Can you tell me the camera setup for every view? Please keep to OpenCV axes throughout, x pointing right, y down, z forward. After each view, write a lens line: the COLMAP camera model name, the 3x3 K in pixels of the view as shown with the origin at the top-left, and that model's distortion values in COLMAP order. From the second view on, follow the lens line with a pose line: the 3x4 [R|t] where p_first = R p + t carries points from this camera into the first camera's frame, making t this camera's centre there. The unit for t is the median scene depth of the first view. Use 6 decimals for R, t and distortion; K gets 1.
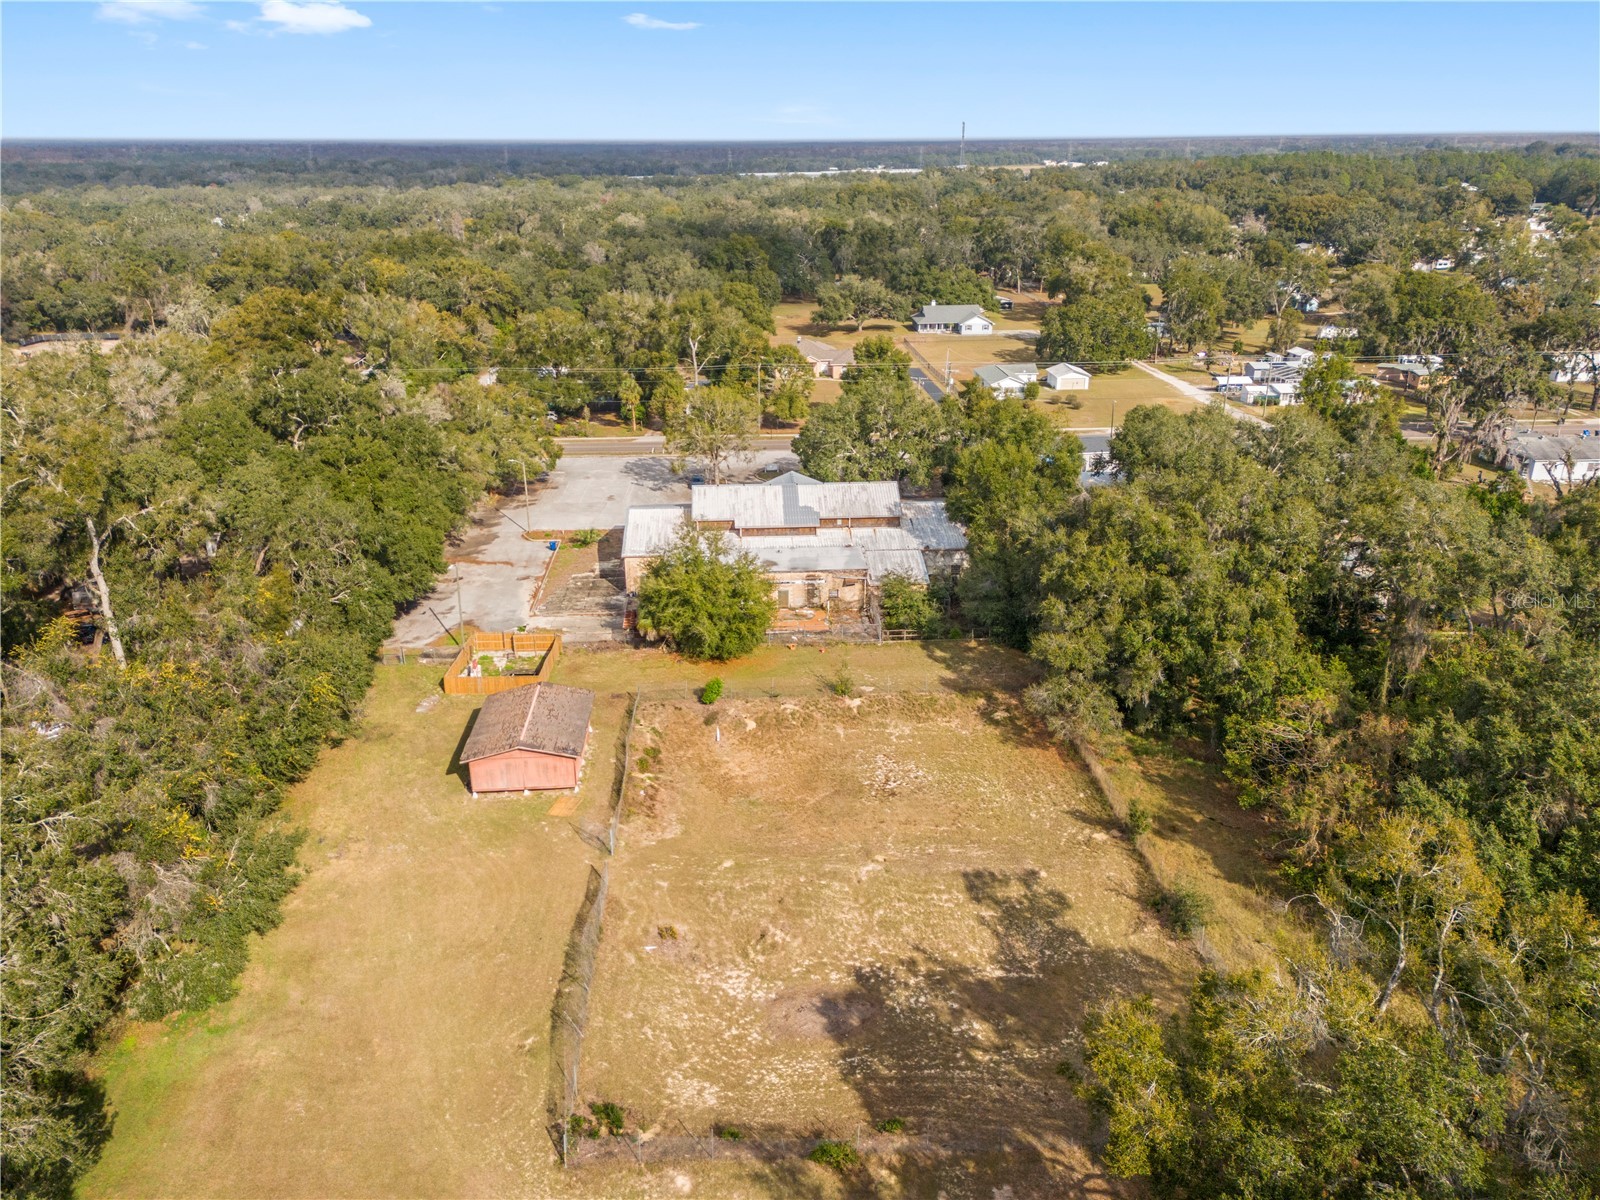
lens RADIAL K [[1197.1, 0, 793.1], [0, 1197.1, 608.8], [0, 0, 1]] dist [0.179406, -0.245513]
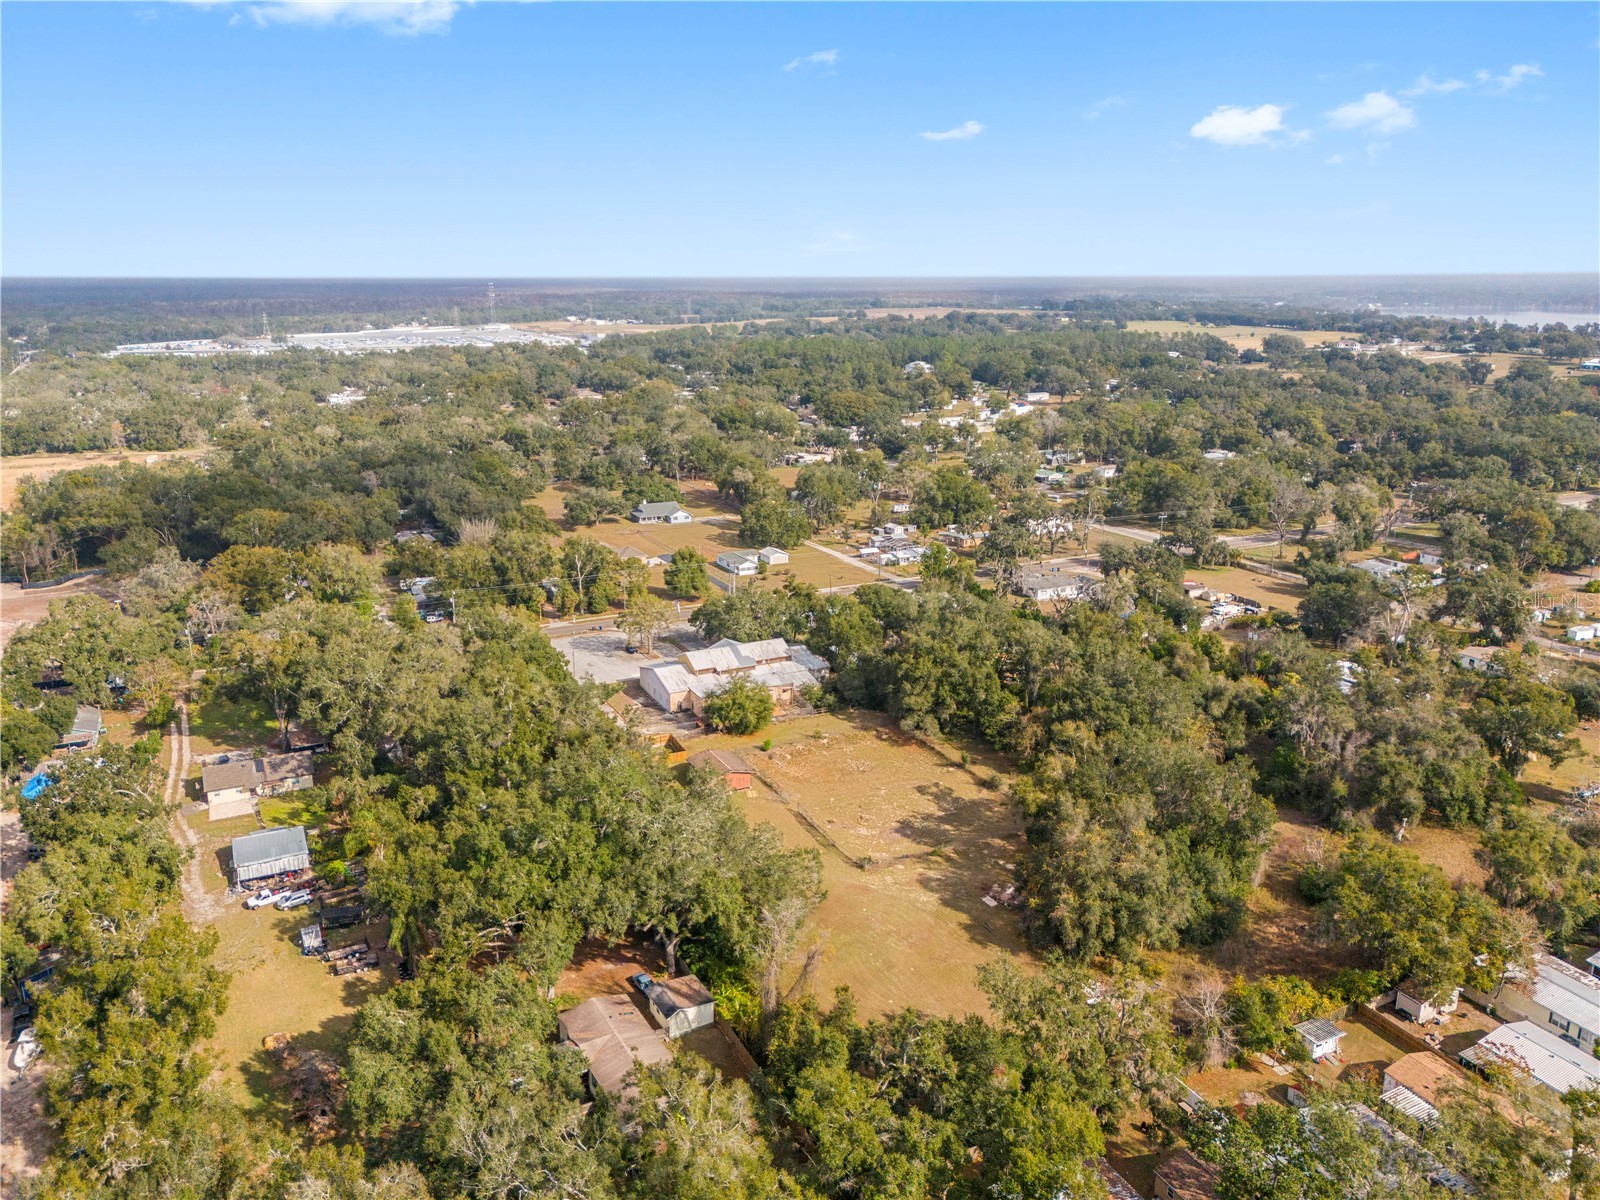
lens RADIAL K [[1197.1, 0, 793.1], [0, 1197.1, 608.8], [0, 0, 1]] dist [0.179406, -0.245513]
pose [[0.924103, -0.104640, 0.367537, -0.864389], [0.141134, 0.987237, -0.073783, -0.008767], [-0.355126, 0.120055, 0.927077, -1.167783]]
